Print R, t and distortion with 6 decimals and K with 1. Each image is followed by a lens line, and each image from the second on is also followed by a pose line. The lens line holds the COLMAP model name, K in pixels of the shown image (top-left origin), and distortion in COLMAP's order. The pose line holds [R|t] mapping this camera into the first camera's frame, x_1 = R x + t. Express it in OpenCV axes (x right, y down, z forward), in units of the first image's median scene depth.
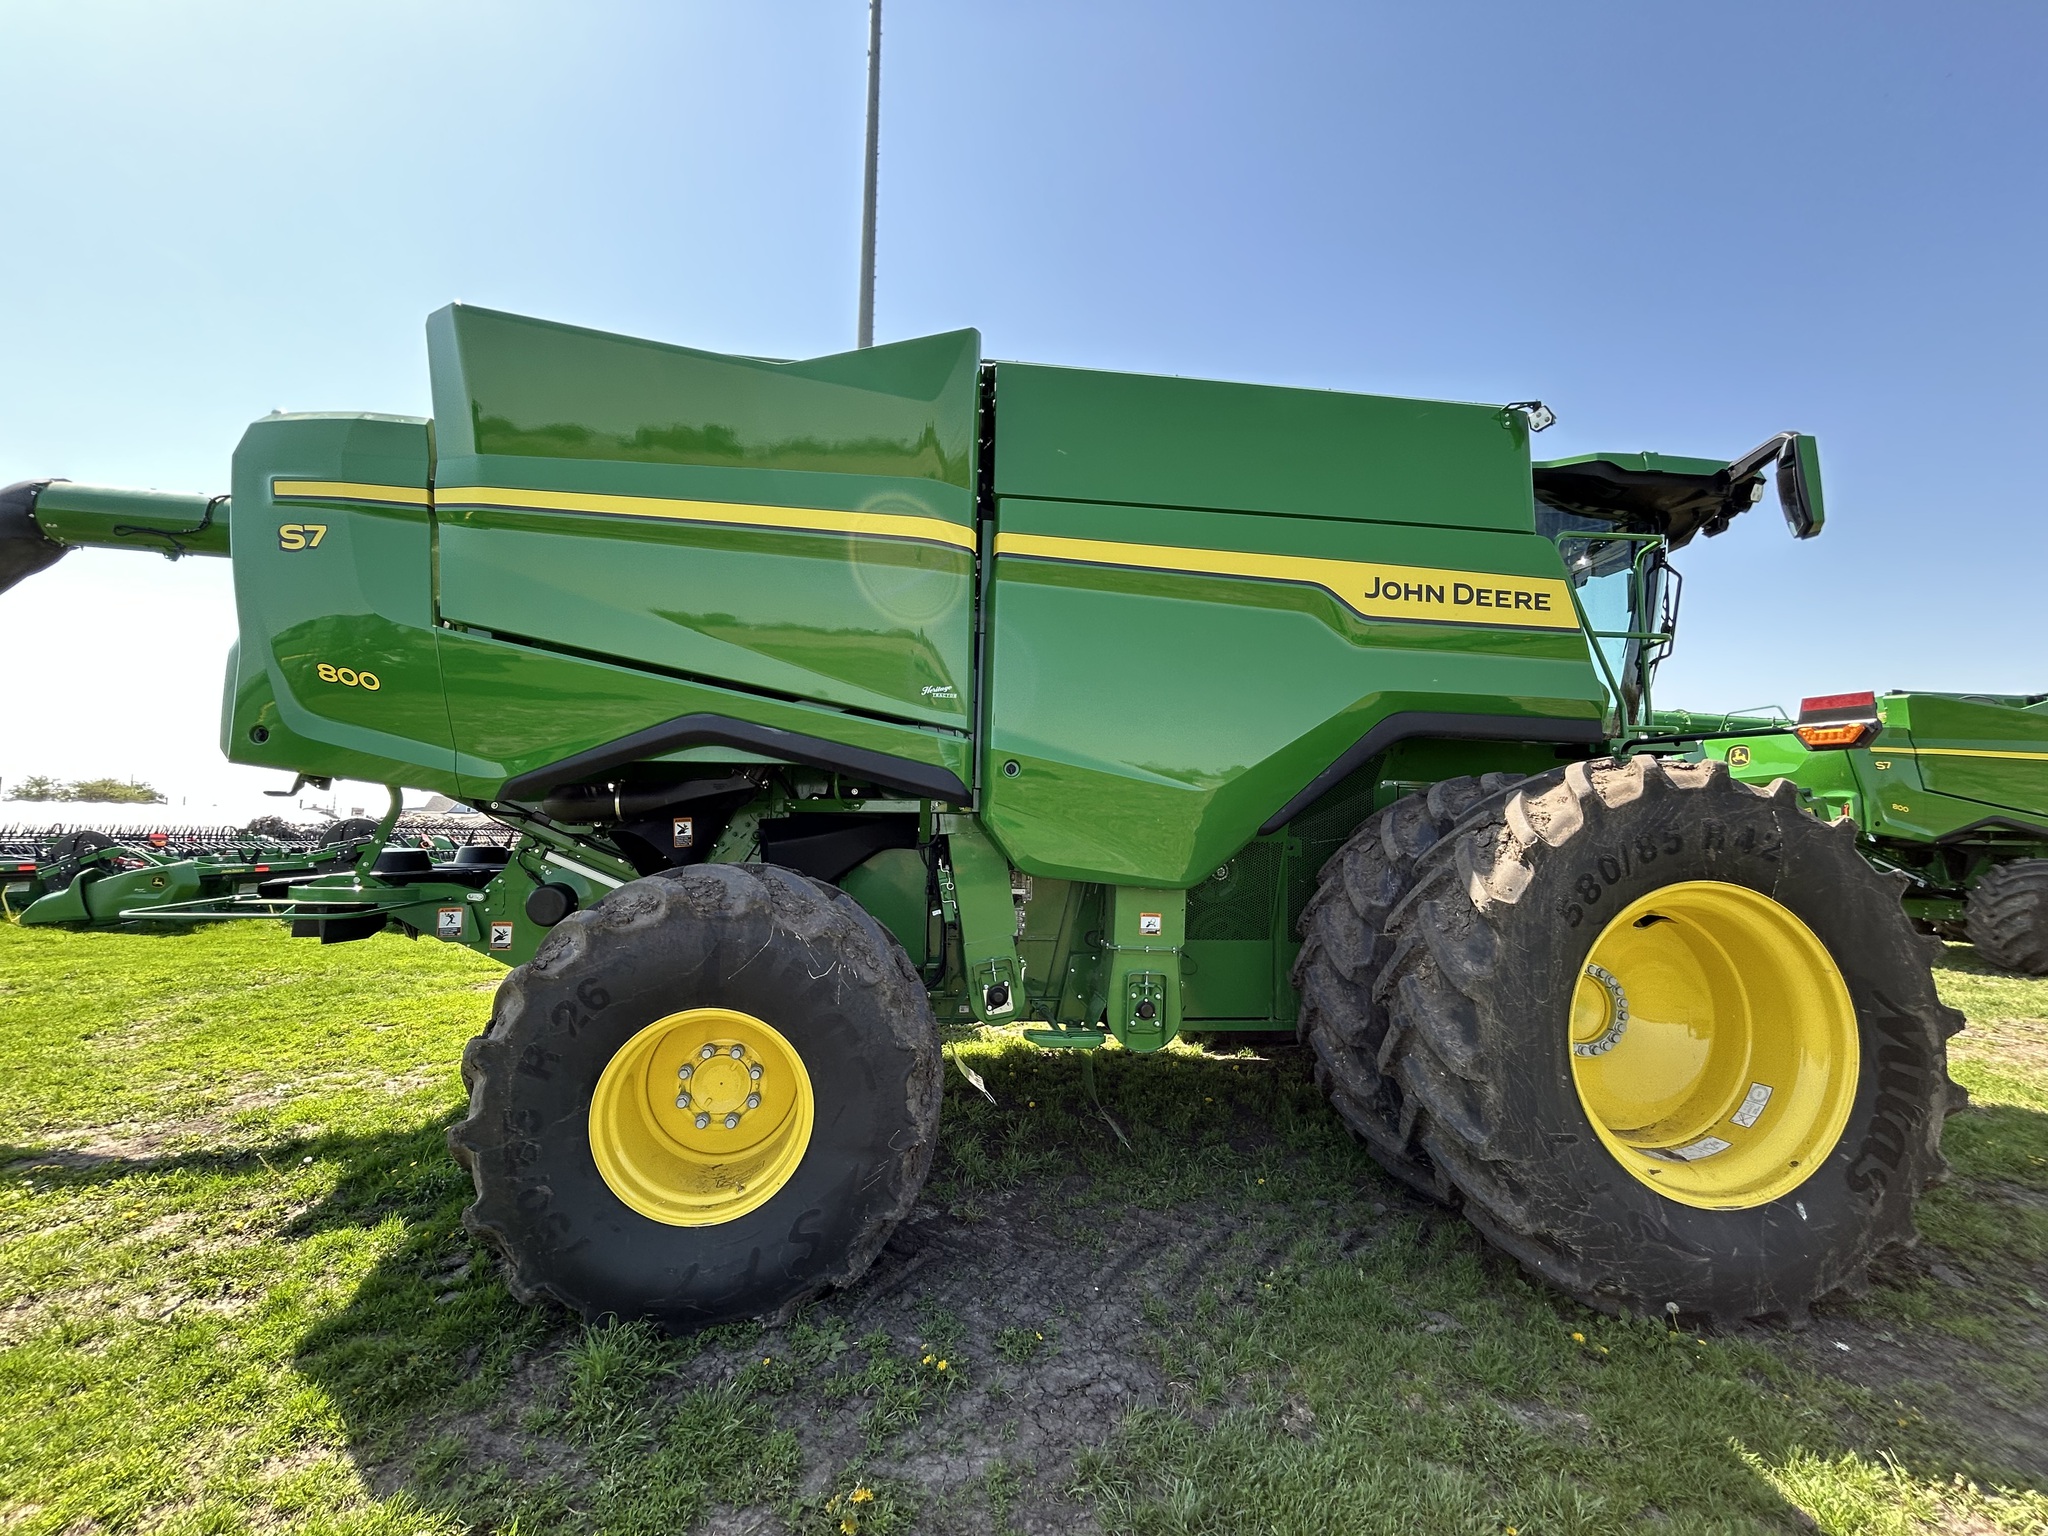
lens RADIAL K [[827.4, 0, 1020.9], [0, 827.4, 766.1], [0, 0, 1]] dist [-0.004192, 0.002117]
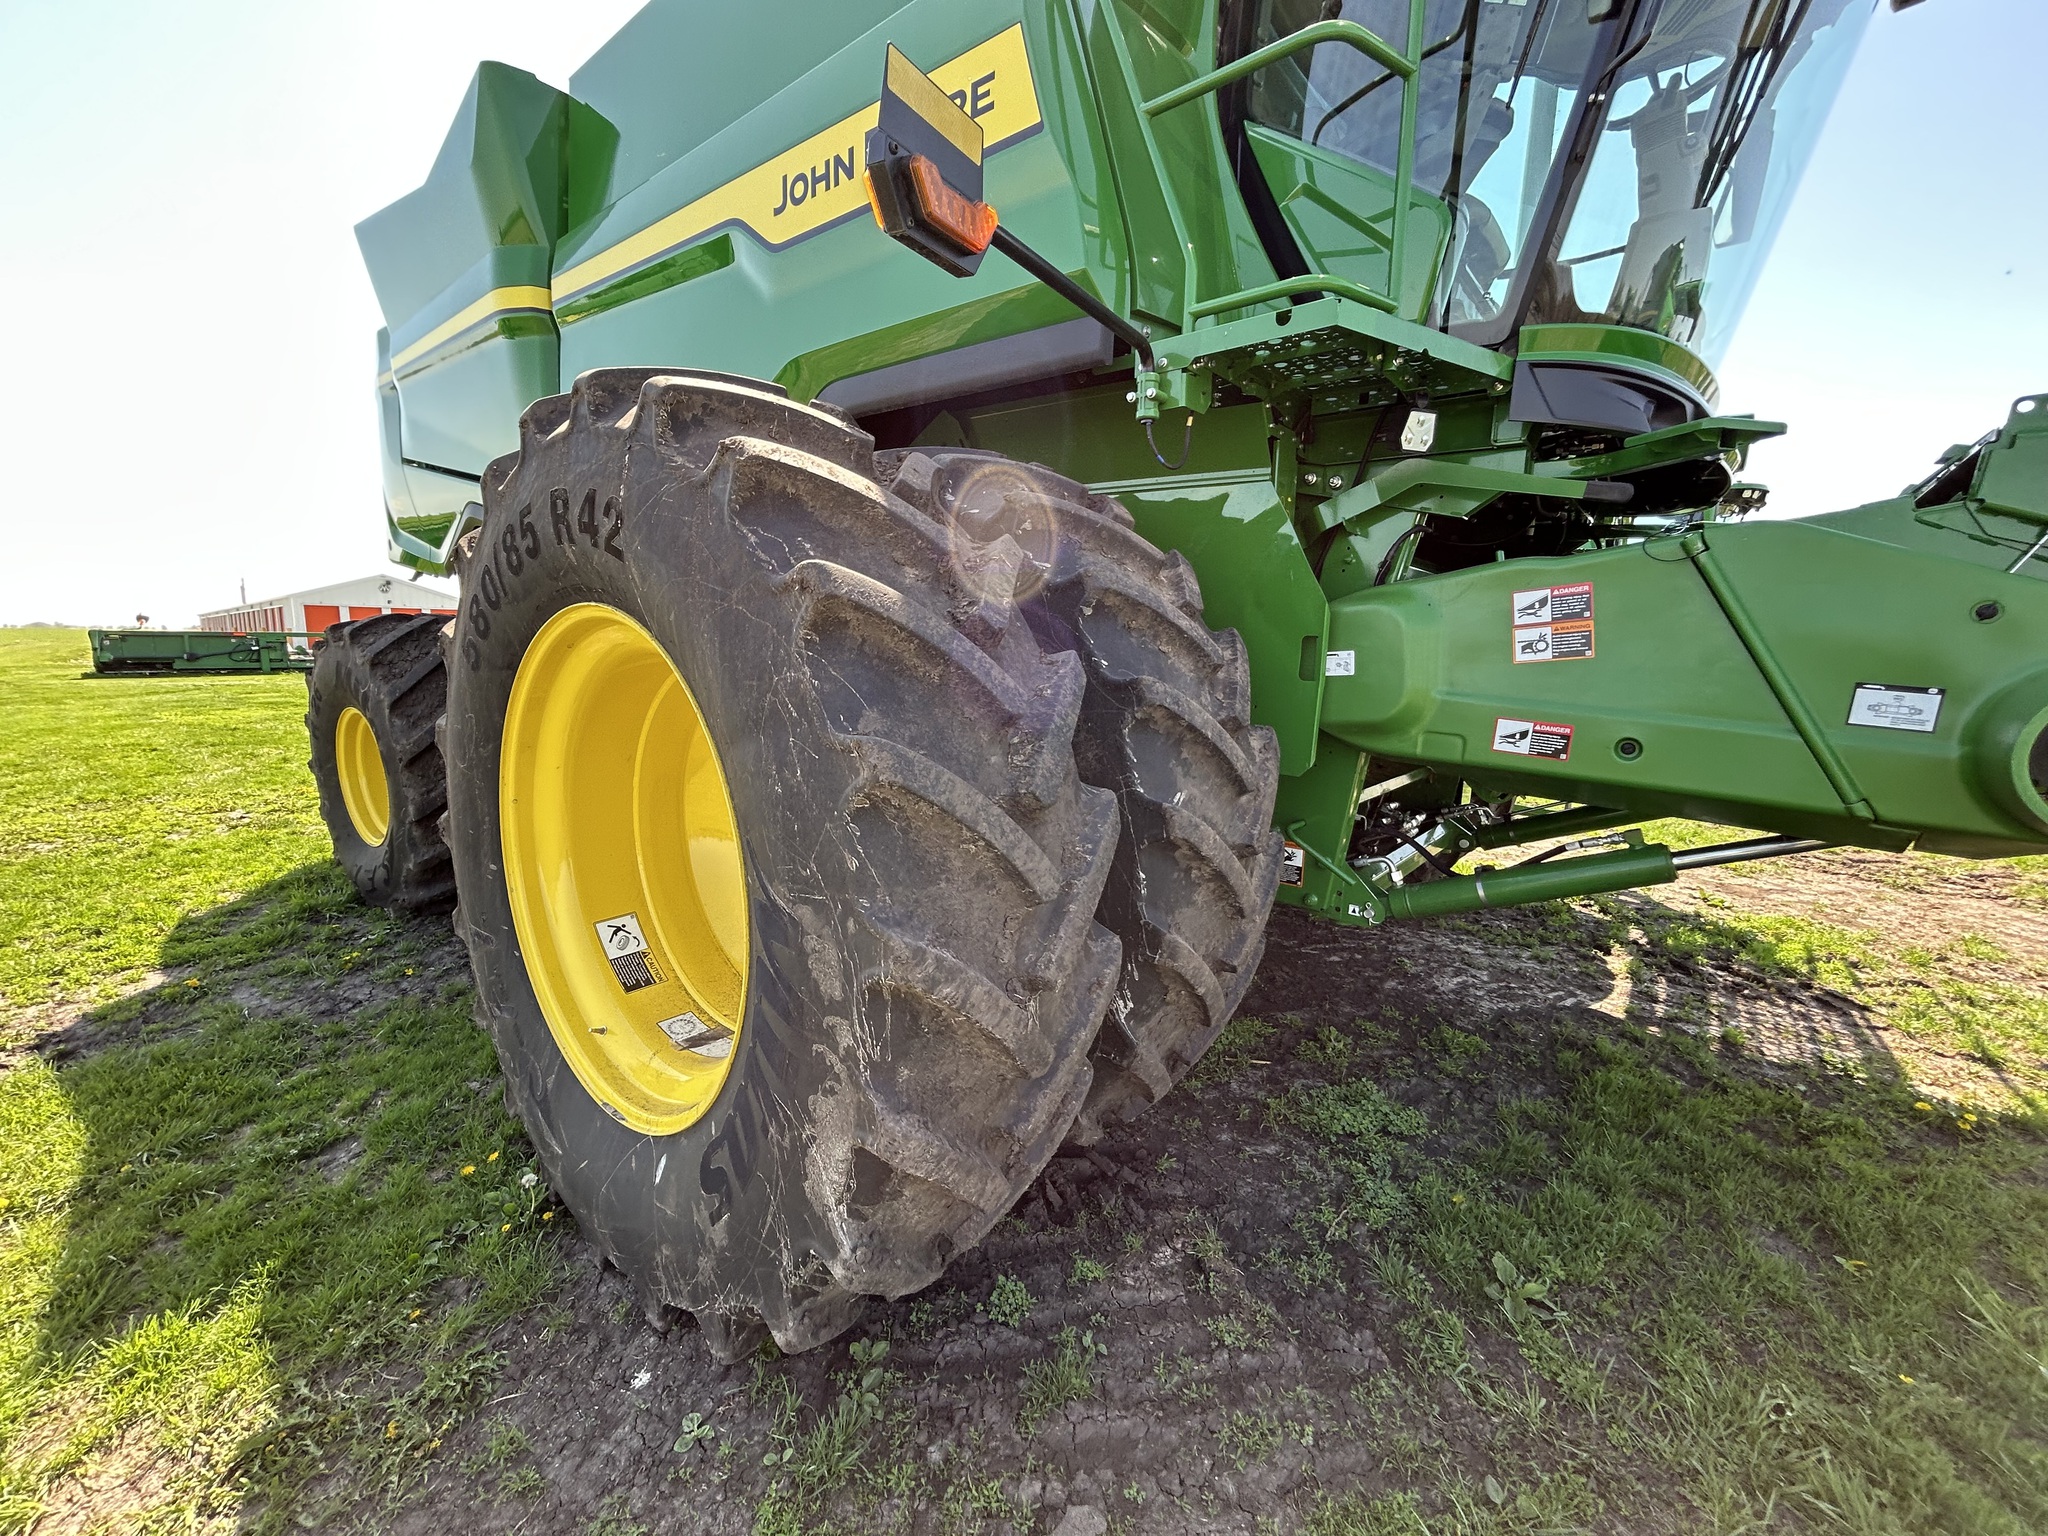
lens RADIAL K [[827.7, 0, 1019.3], [0, 827.7, 767.1], [0, 0, 1]] dist [-0.001500, 0.000704]
pose [[0.689287, 0.112408, -0.715715, 1.380515], [0.049577, 0.978256, 0.201389, 0.141940], [0.722790, -0.174298, 0.668726, 0.771886]]
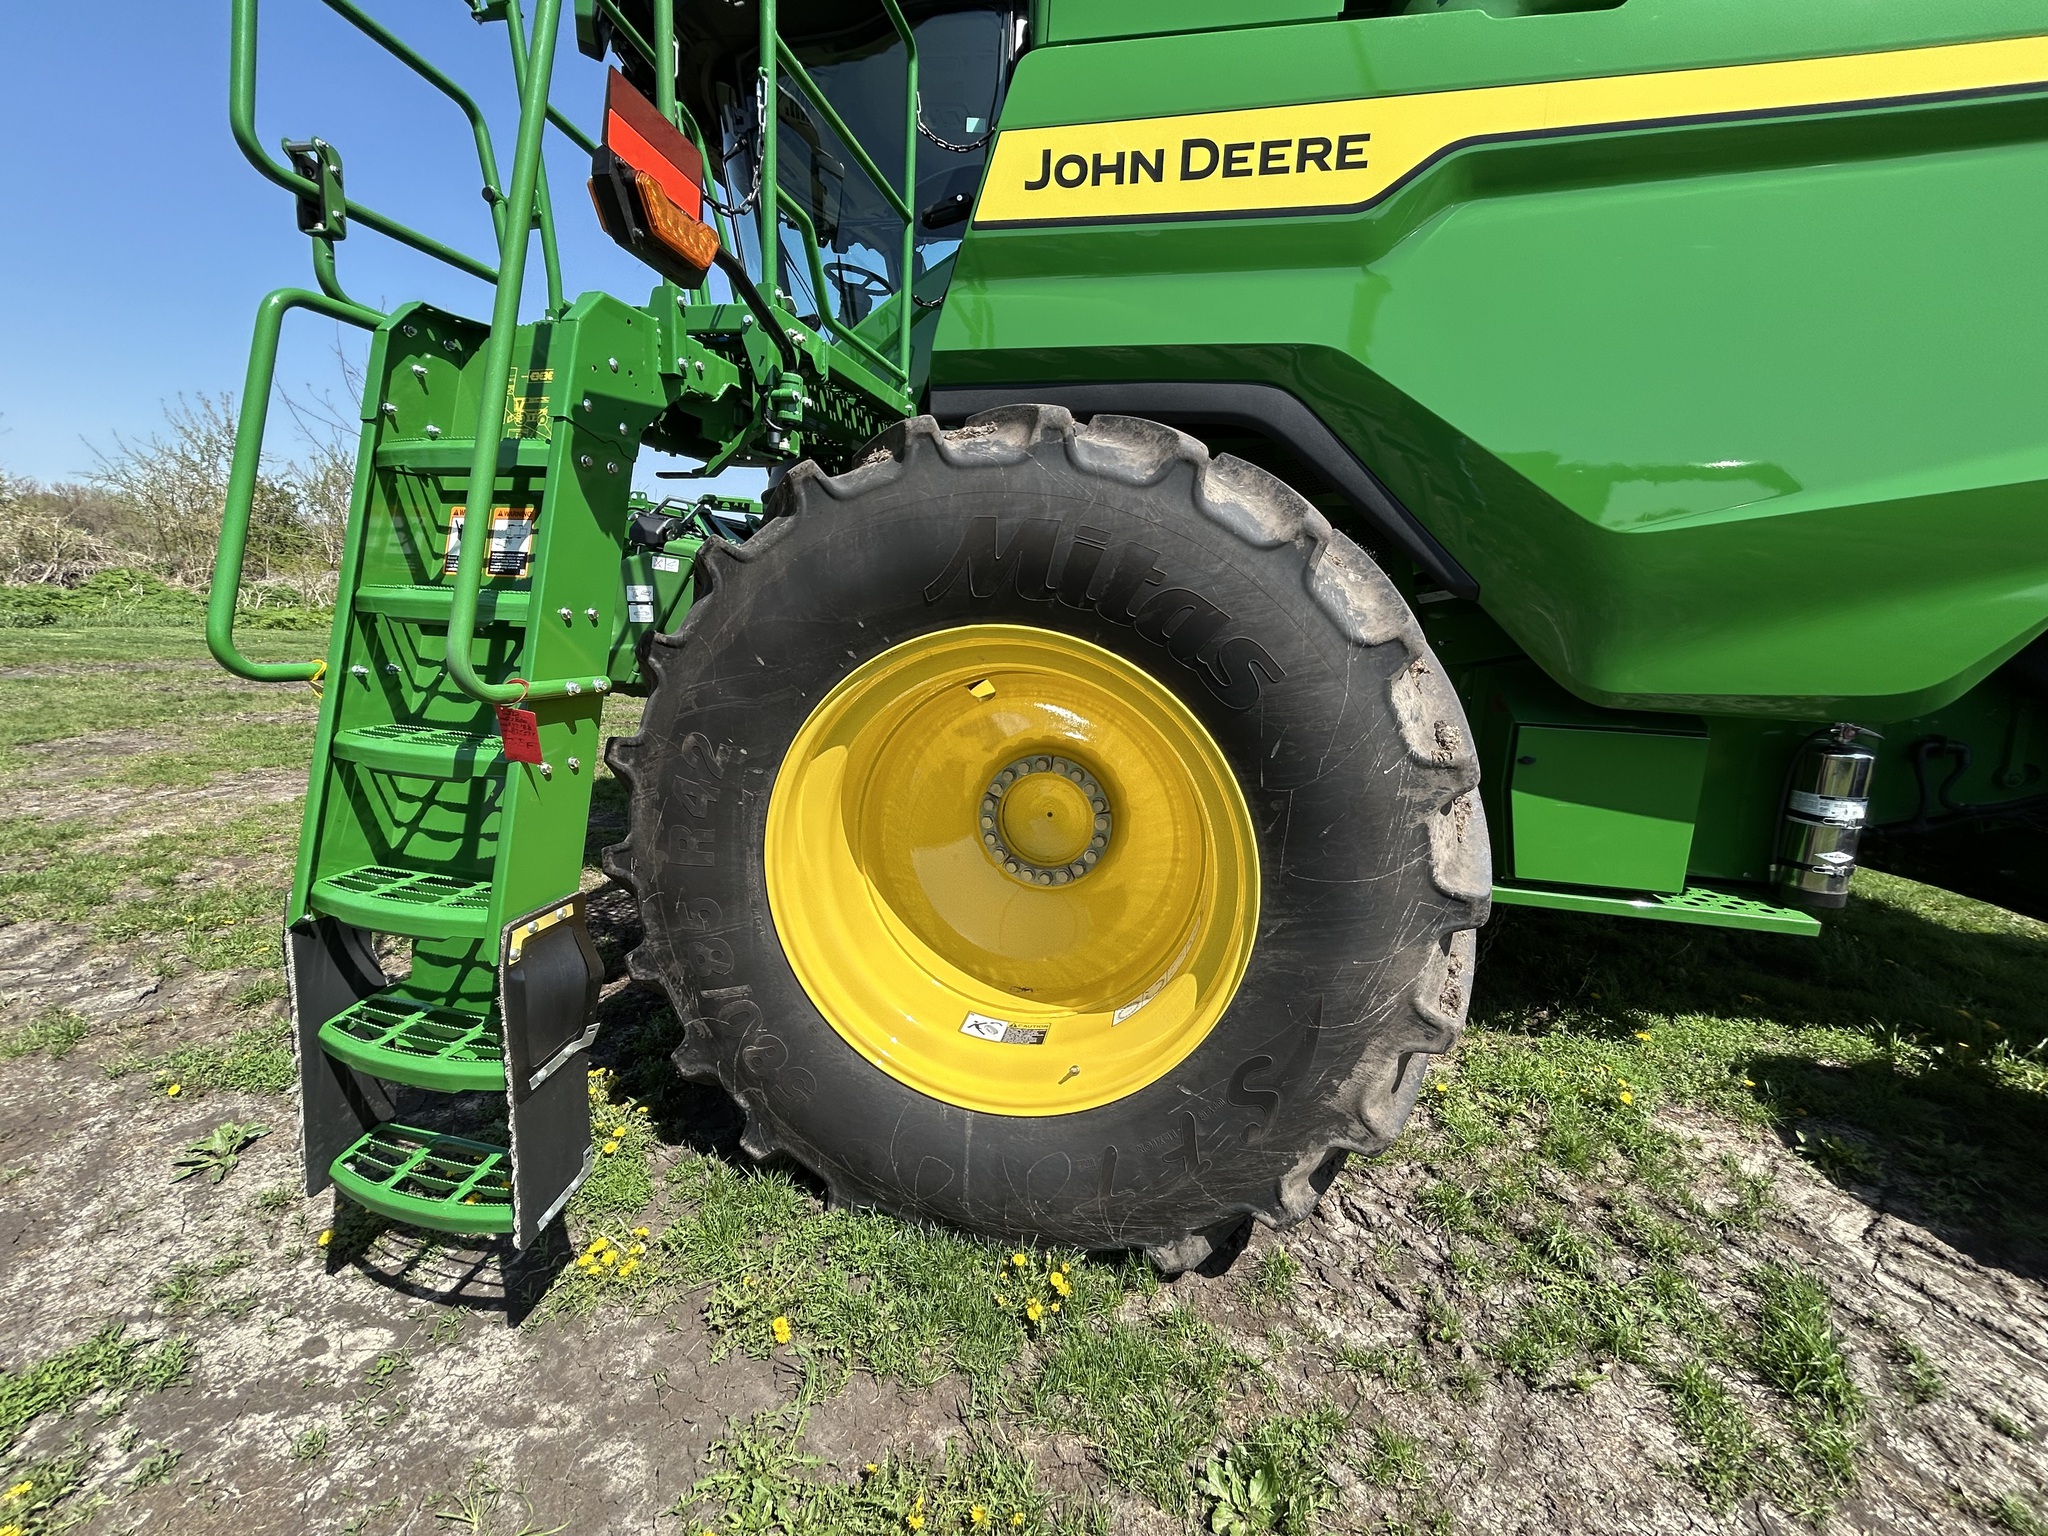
lens RADIAL K [[827.4, 0, 1020.9], [0, 827.4, 766.1], [0, 0, 1]] dist [-0.004192, 0.002117]
pose [[0.951171, 0.050867, -0.304445, 0.788517], [0.021933, 0.972696, 0.231044, 0.093764], [0.307885, -0.226440, 0.924084, 0.411179]]
